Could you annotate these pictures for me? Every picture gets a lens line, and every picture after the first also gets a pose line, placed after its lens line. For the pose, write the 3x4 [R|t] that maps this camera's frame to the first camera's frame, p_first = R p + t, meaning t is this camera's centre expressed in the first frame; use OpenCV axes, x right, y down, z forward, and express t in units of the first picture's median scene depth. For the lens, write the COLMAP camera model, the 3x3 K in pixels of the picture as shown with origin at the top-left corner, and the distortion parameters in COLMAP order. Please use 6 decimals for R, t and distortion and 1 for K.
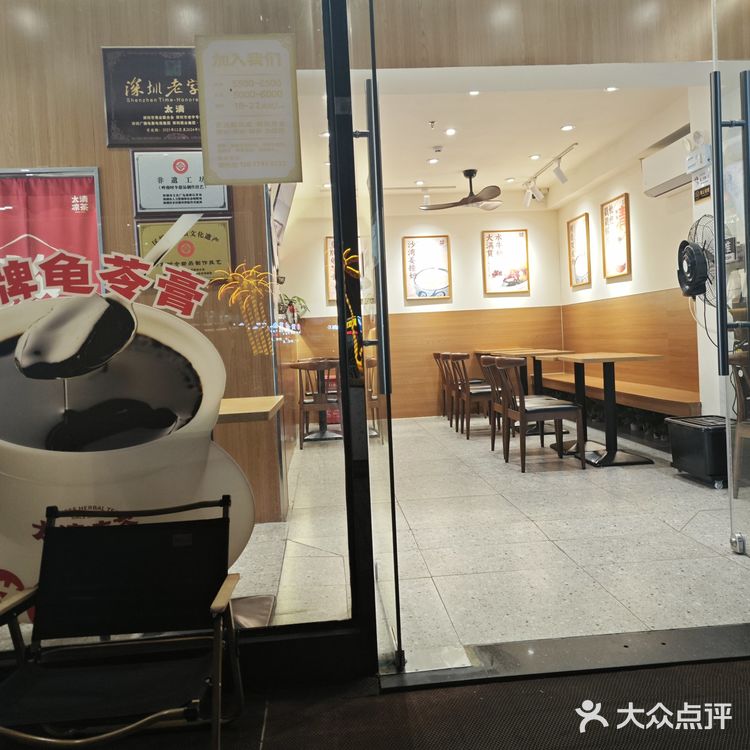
lens RADIAL K [[670.2, 0, 378.7], [0, 670.2, 354.0], [0, 0, 1]] dist [0.051411, -0.032234]
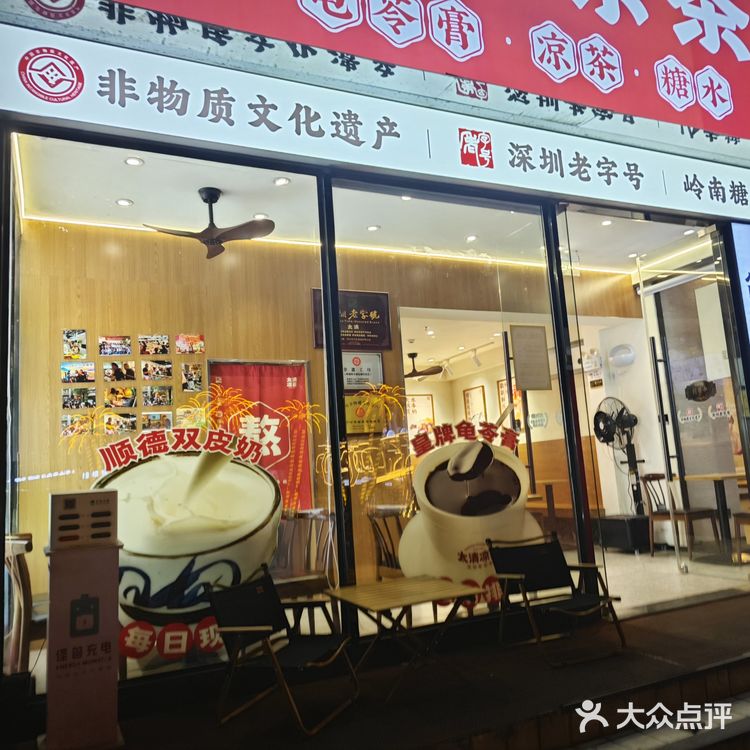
lens RADIAL K [[670.2, 0, 377.7], [0, 670.2, 377.6], [0, 0, 1]] dist [0.051411, -0.032234]
pose [[0.935895, 0.034513, 0.350584, -0.420821], [0.031255, 0.983130, -0.180217, 0.025284], [-0.350890, 0.179622, 0.919028, -0.247621]]
